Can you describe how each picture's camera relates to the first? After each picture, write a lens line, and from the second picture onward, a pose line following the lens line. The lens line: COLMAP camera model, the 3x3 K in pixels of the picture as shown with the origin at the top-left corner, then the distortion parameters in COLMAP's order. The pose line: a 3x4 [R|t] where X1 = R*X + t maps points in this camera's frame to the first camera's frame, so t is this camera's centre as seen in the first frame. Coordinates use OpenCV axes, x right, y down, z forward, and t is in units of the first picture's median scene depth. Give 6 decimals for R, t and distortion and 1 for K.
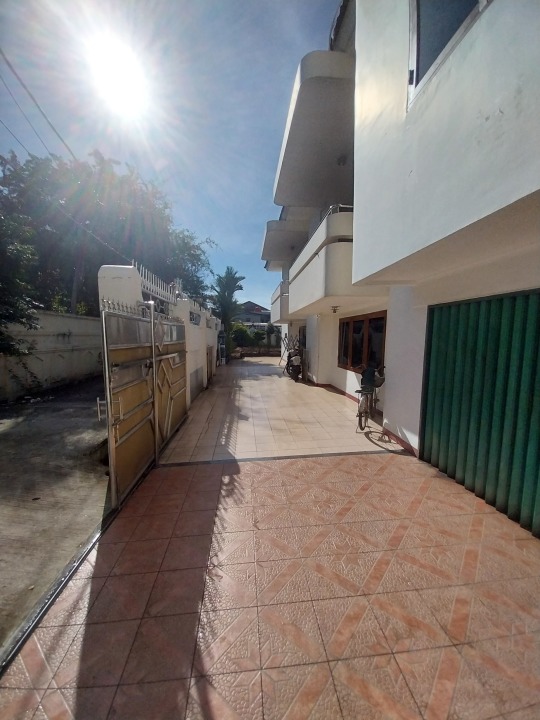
lens RADIAL K [[285.4, 0, 274.7], [0, 285.4, 362.2], [0, 0, 1]] dist [0.000415, -0.004583]
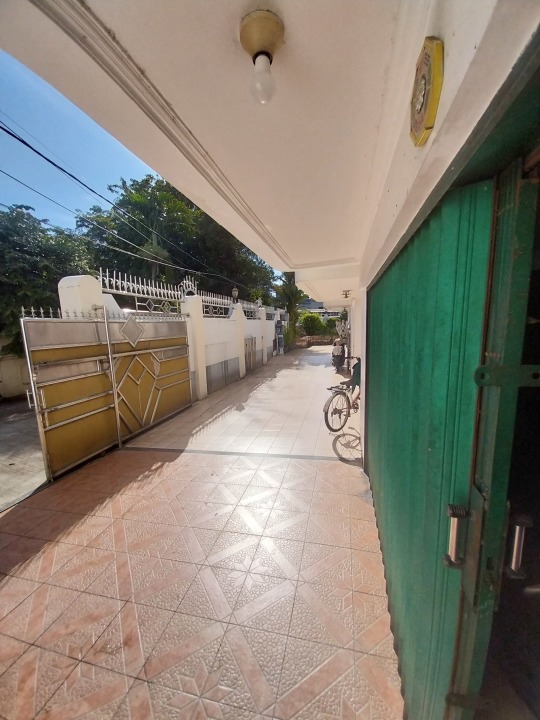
lens RADIAL K [[285.4, 0, 274.4], [0, 285.4, 365.1], [0, 0, 1]] dist [0.000415, -0.004583]
pose [[0.943084, 0.004546, -0.332524, 0.436815], [0.013681, 0.998530, 0.052454, -0.019210], [0.332274, -0.054017, 0.941635, 0.109942]]
